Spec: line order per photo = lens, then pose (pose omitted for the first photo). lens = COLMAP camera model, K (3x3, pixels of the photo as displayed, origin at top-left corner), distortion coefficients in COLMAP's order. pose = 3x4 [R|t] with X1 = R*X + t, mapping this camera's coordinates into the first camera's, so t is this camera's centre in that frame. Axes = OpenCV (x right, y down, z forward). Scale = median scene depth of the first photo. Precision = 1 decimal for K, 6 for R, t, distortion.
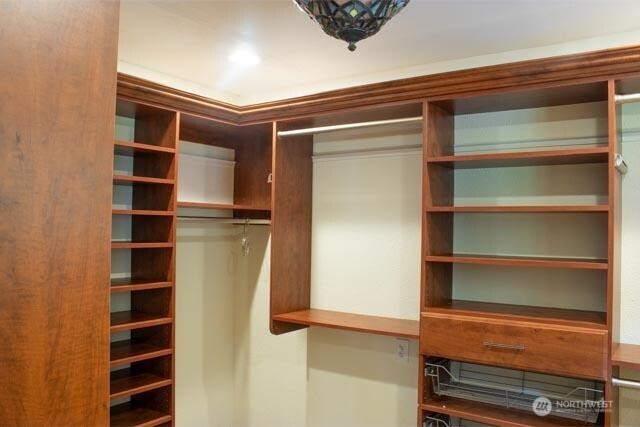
lens RADIAL K [[533.5, 0, 320.0], [0, 533.5, 213.5], [0, 0, 1]] dist [-0.162064, 0.152580]
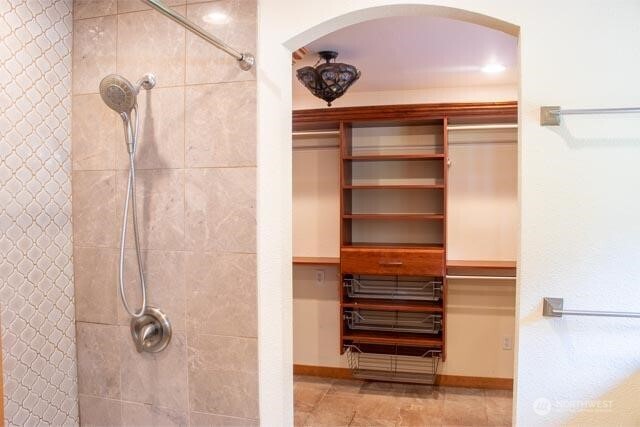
lens RADIAL K [[533.5, 0, 320.0], [0, 533.5, 213.5], [0, 0, 1]] dist [-0.162064, 0.152580]
pose [[0.943644, -0.027564, 0.329812, -0.445589], [0.010367, 0.998499, 0.053788, -0.017511], [-0.330799, -0.047337, 0.942513, -0.596296]]
